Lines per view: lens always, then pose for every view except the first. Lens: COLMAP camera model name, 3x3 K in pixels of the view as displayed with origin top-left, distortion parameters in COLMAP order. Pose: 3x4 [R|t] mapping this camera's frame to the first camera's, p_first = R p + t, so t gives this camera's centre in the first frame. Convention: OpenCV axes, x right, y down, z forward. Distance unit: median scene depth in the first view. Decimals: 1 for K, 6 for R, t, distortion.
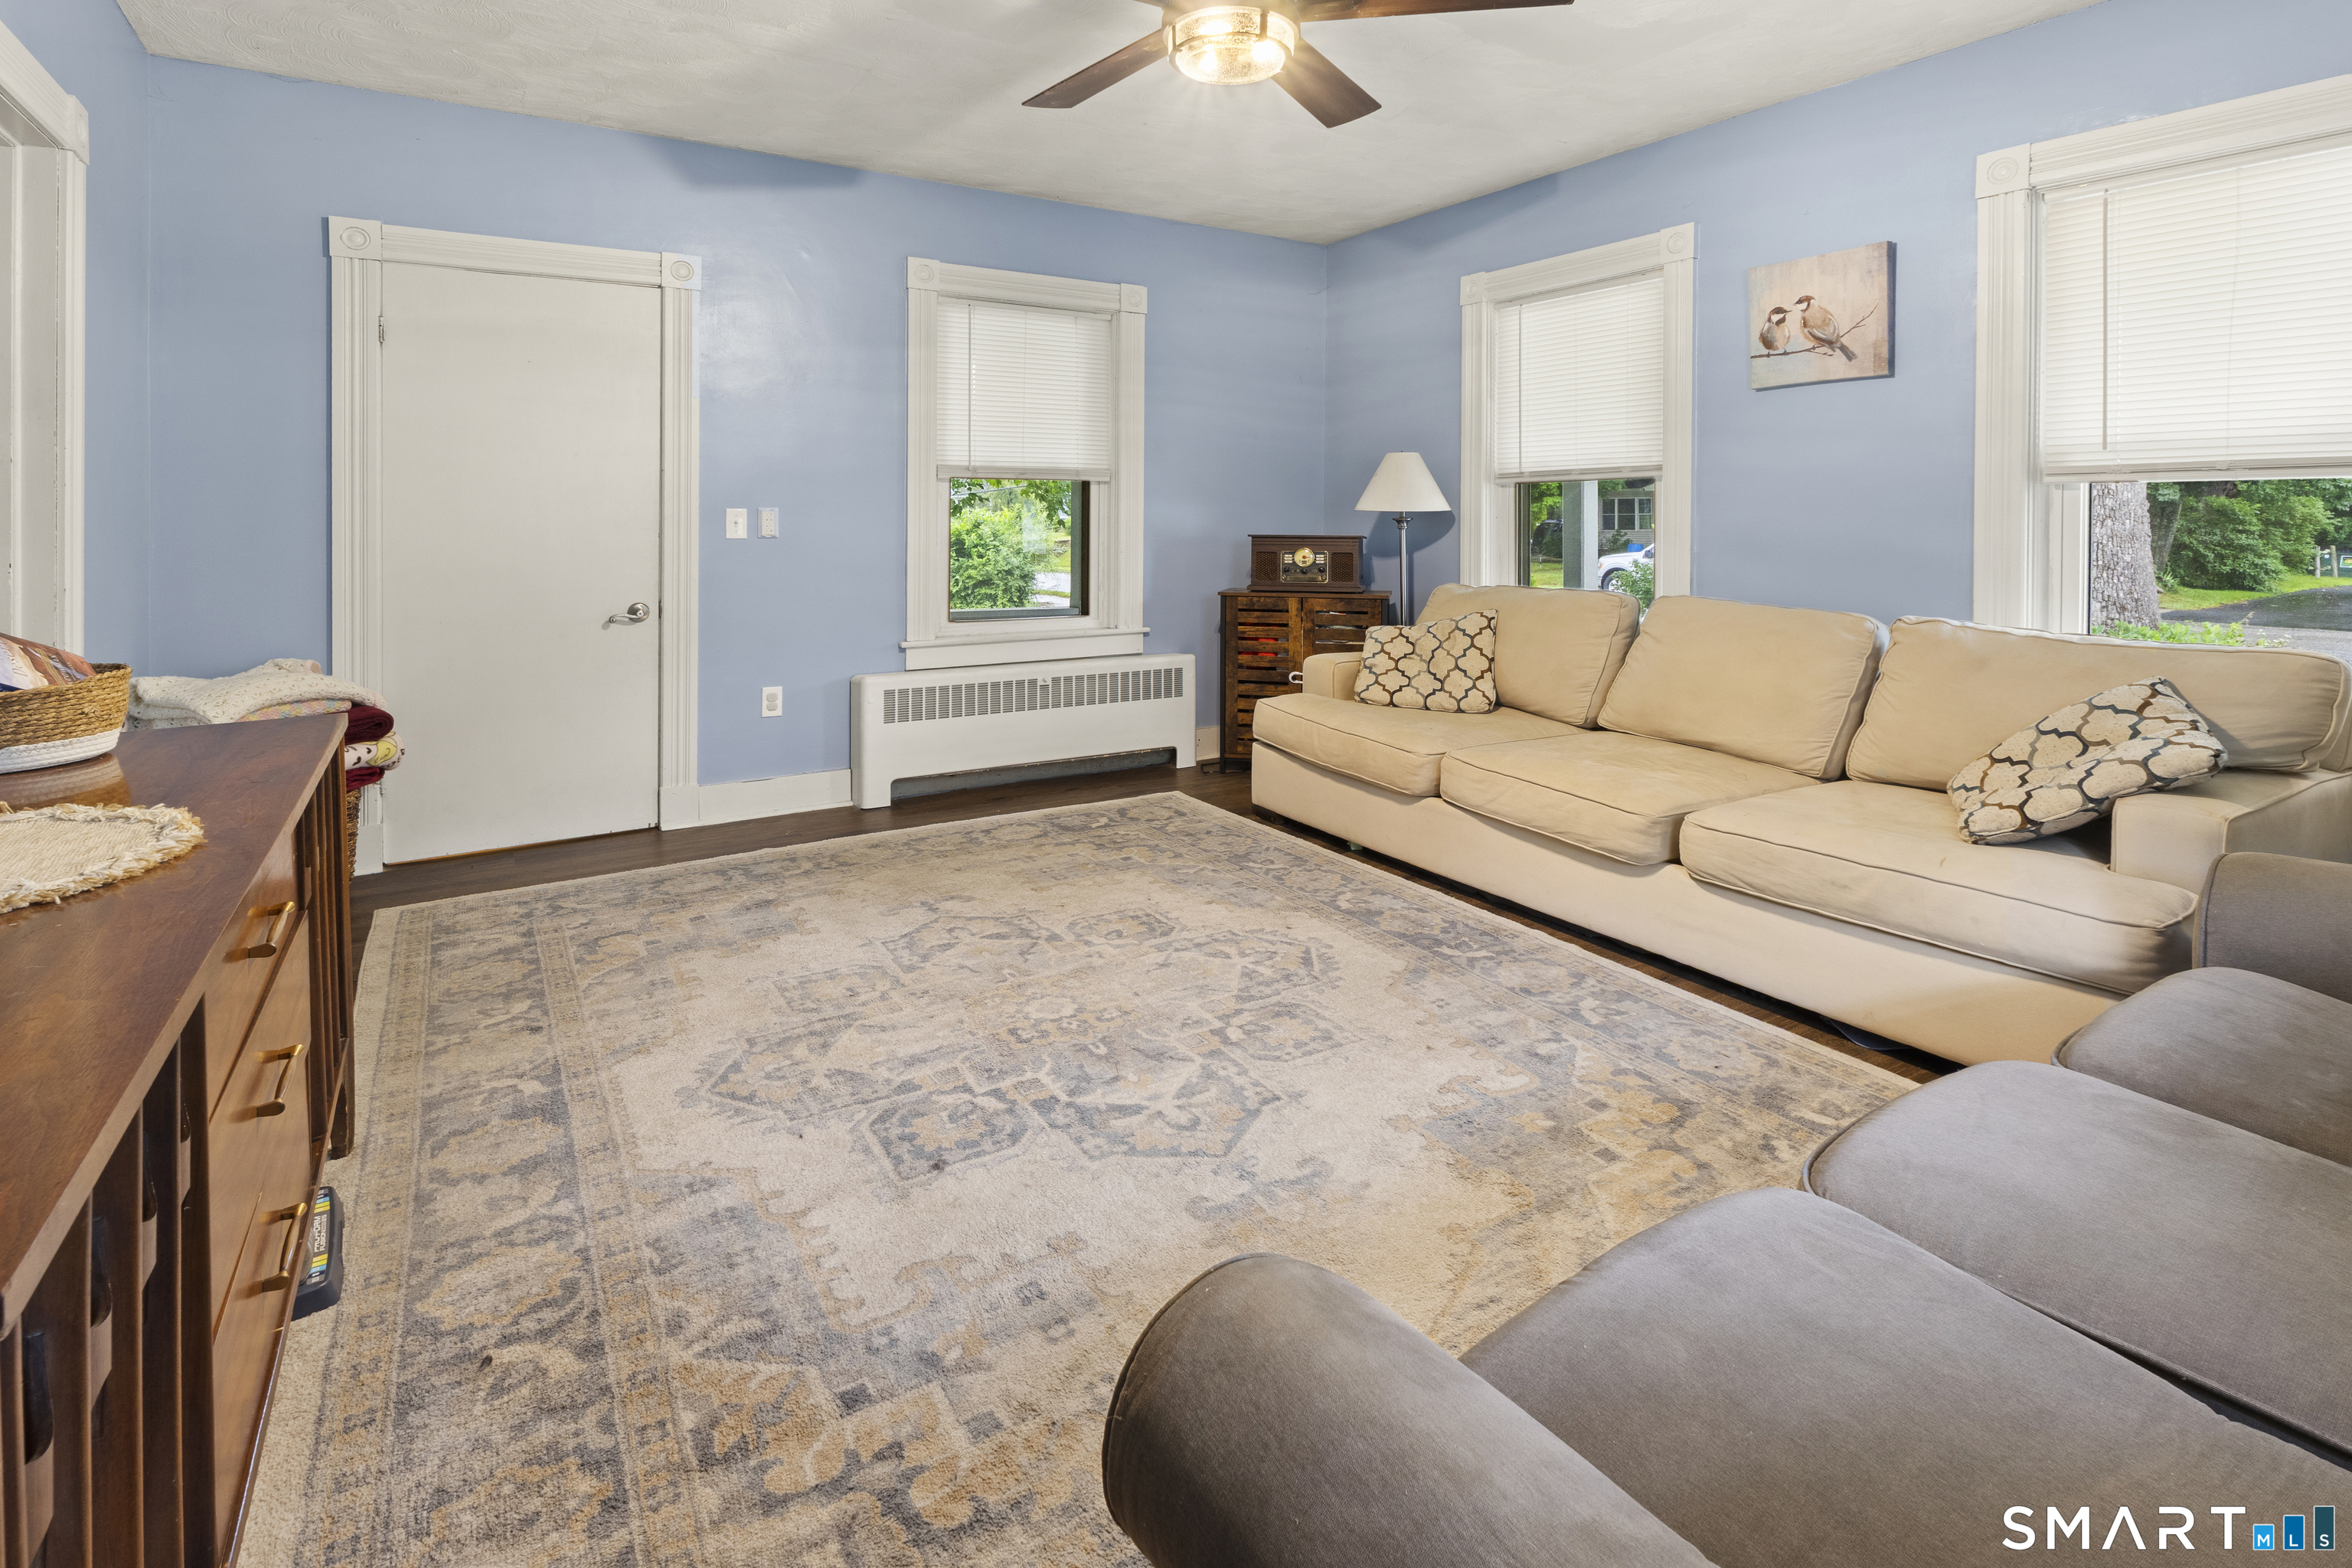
lens RADIAL K [[1111.1, 0, 1176.0], [0, 1111.1, 784.0], [0, 0, 1]] dist [0.001726, 0.000072]
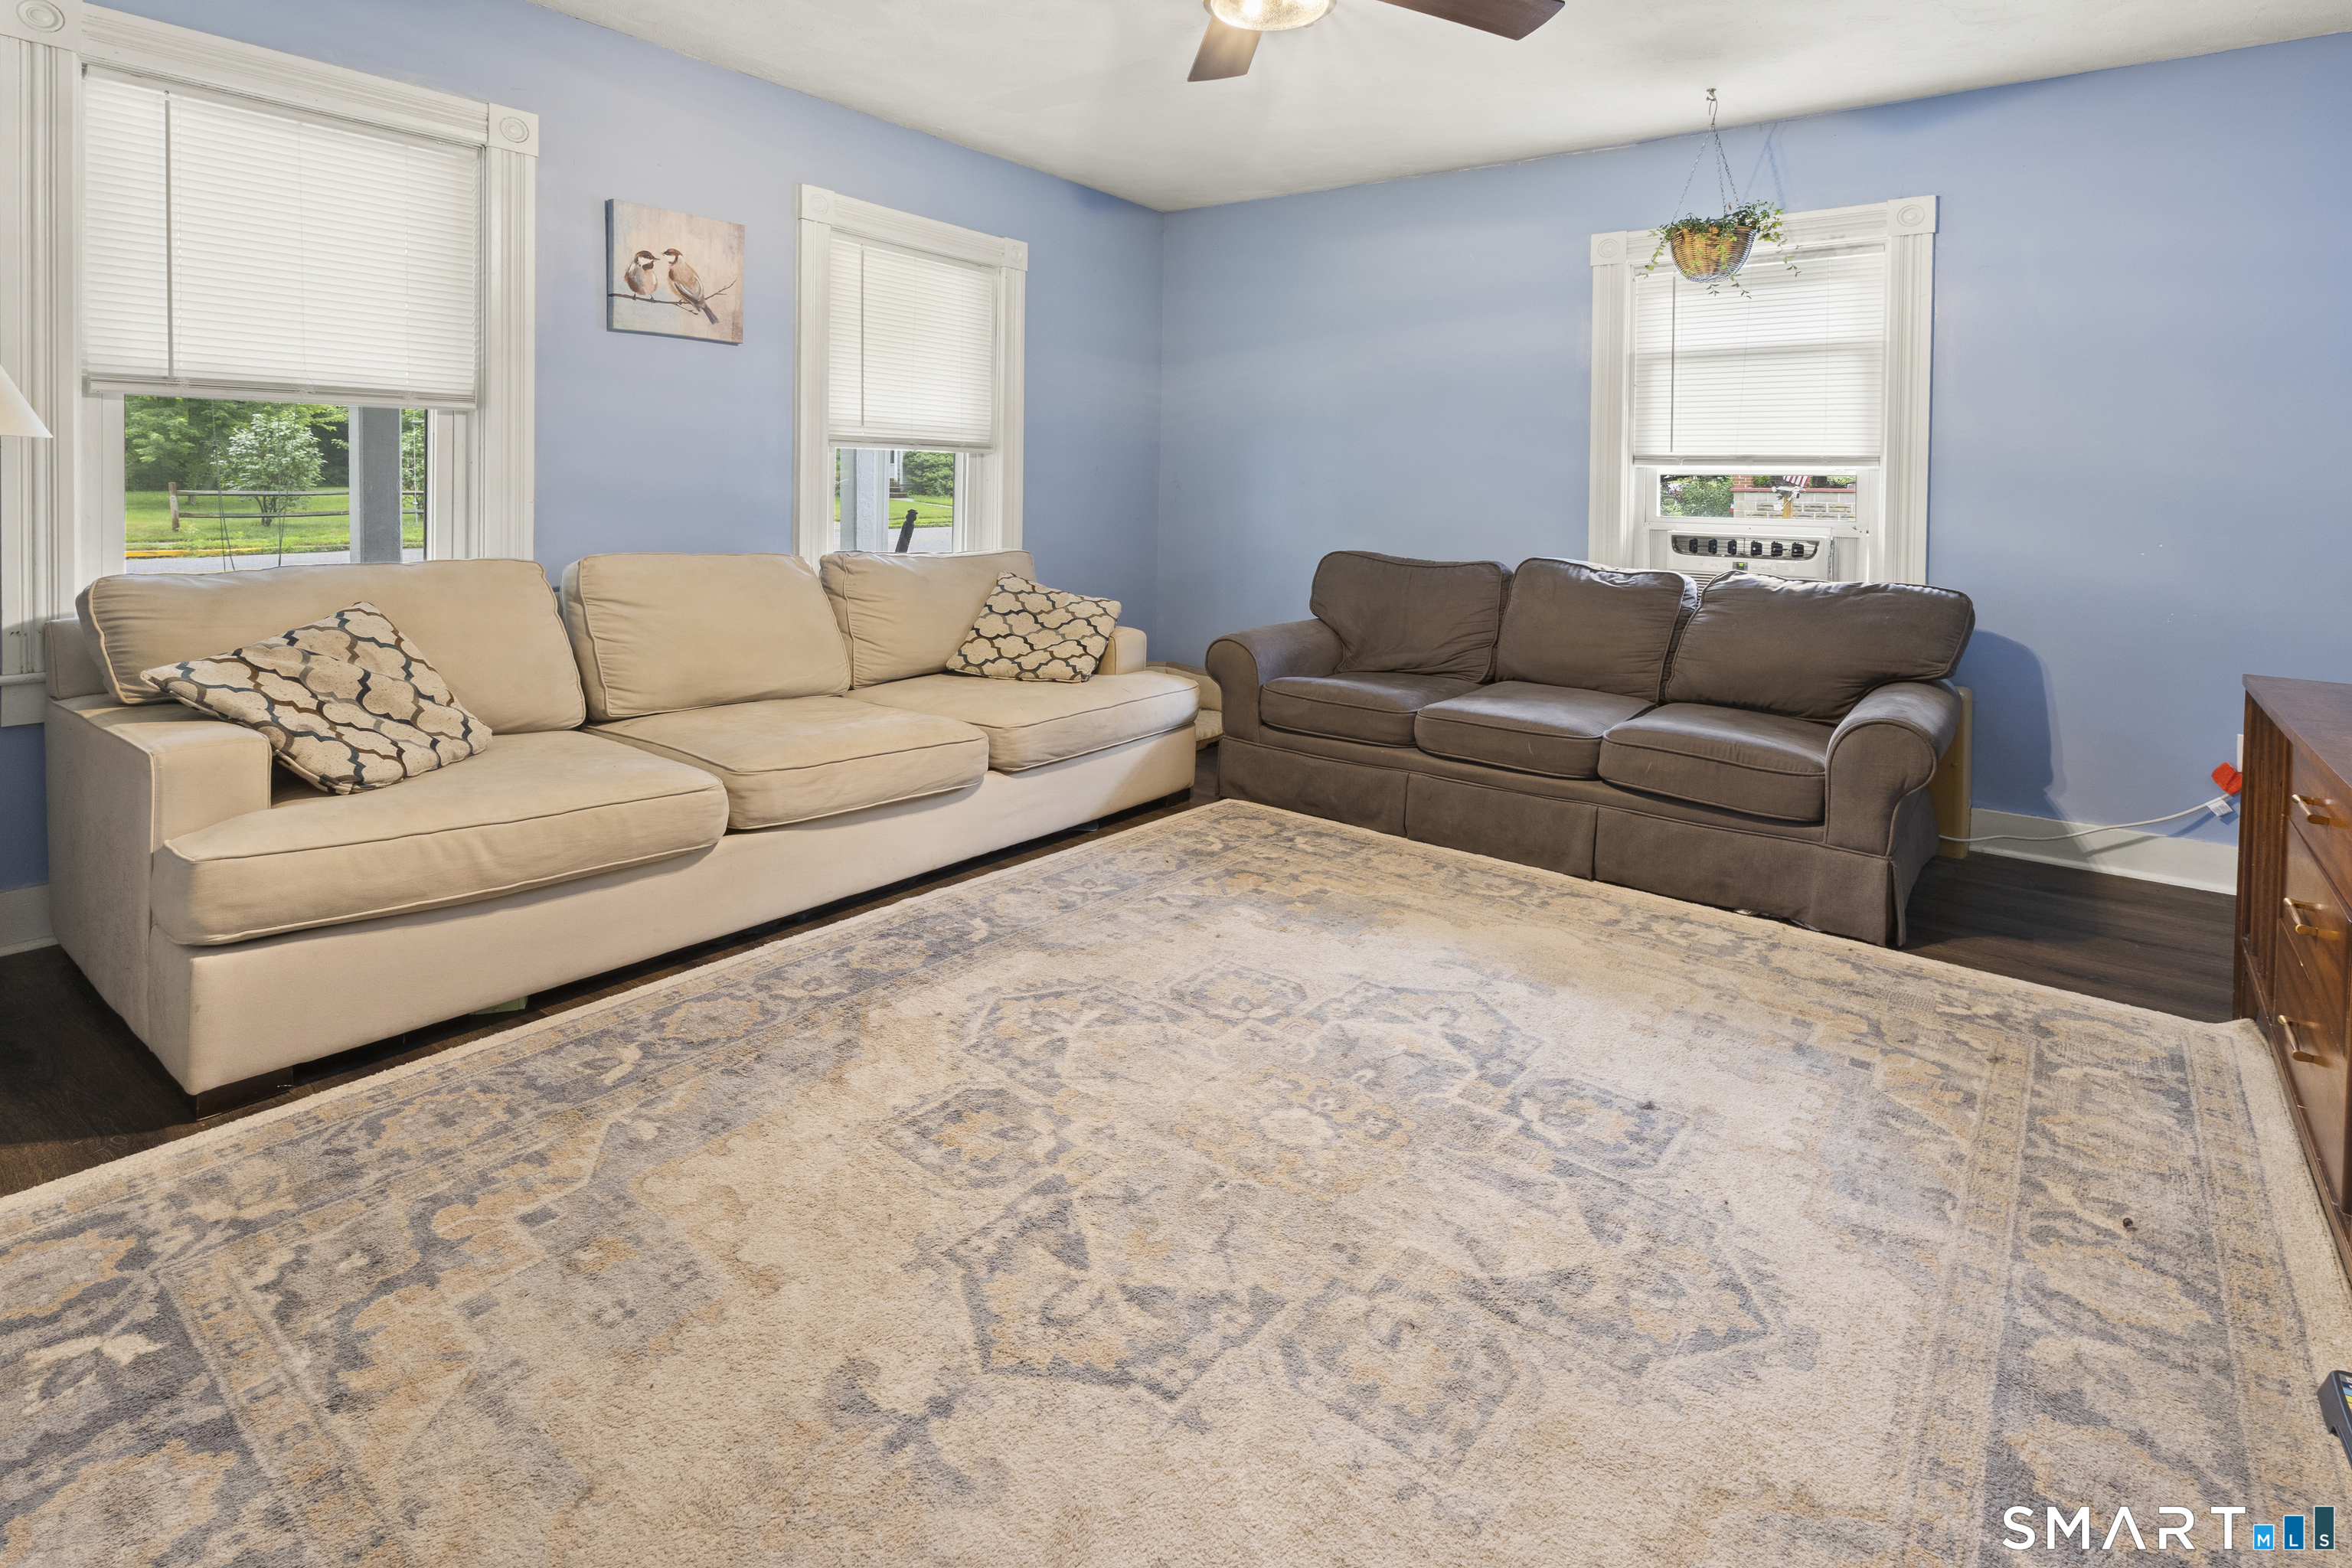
lens RADIAL K [[1110.4, 0, 1174.8], [0, 1110.4, 680.6], [0, 0, 1]] dist [-0.001802, -0.000524]
pose [[-0.327787, -0.174422, 0.928511, -0.595800], [0.195223, 0.949093, 0.247206, -0.233431], [-0.924361, 0.262298, -0.277049, 0.983255]]
